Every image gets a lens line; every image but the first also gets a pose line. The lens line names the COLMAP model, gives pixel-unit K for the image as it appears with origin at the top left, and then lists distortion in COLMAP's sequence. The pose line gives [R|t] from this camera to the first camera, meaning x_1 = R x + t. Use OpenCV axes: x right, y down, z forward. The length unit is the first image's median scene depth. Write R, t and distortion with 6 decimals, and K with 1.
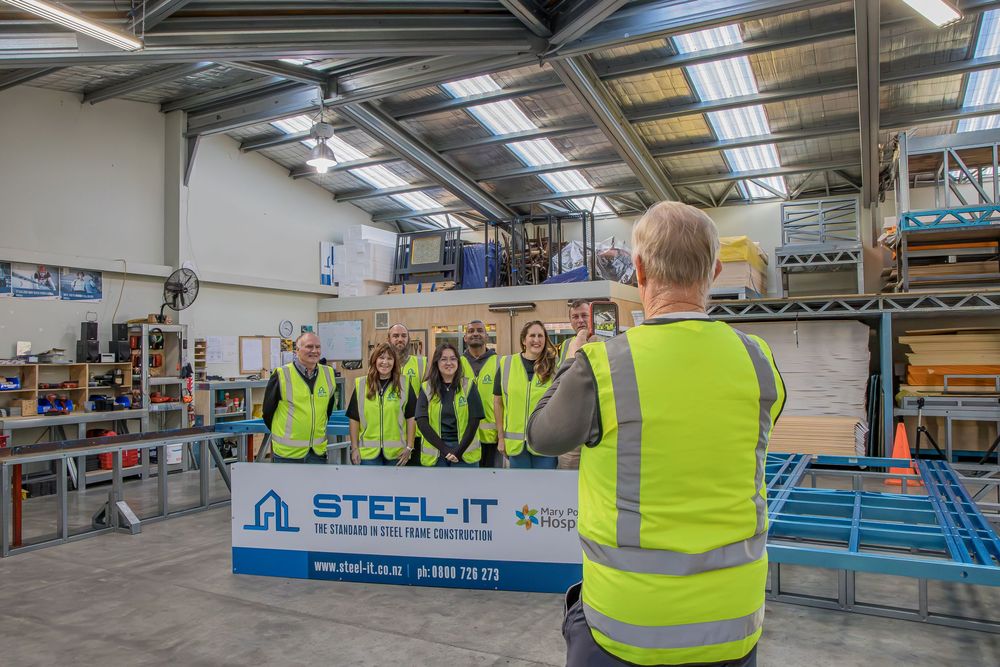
lens RADIAL K [[707.9, 0, 436.8], [0, 707.9, 344.7], [0, 0, 1]] dist [-0.068809, 0.037406]
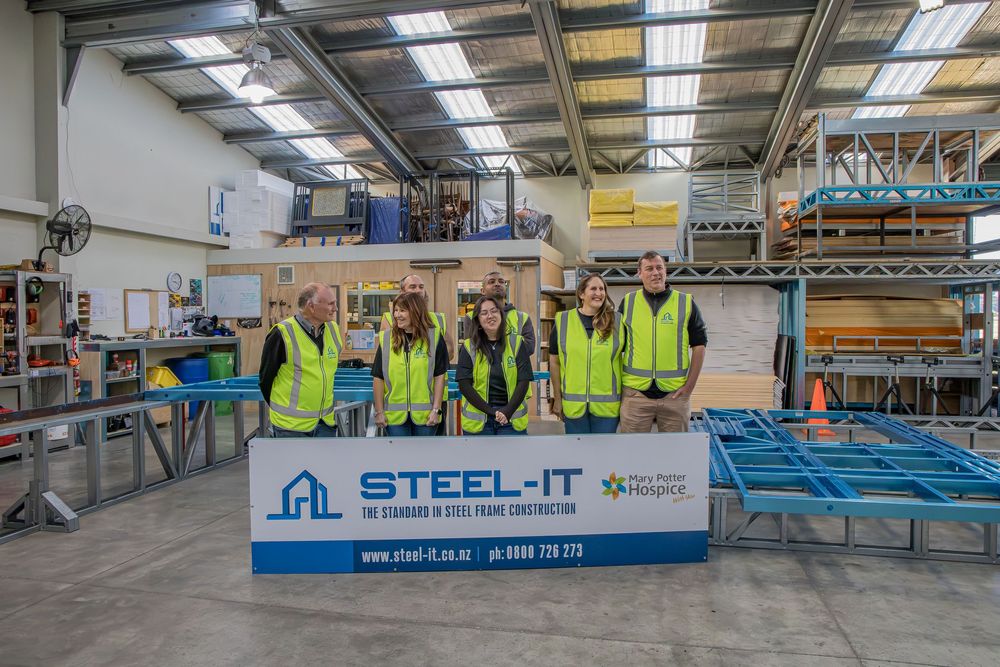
lens RADIAL K [[707.9, 0, 508.5], [0, 707.9, 338.1], [0, 0, 1]] dist [-0.068809, 0.037406]
pose [[0.958812, 0.000821, 0.284041, -0.103124], [-0.014003, 0.998917, 0.044381, 0.005170], [-0.283697, -0.046530, 0.957784, 0.064945]]
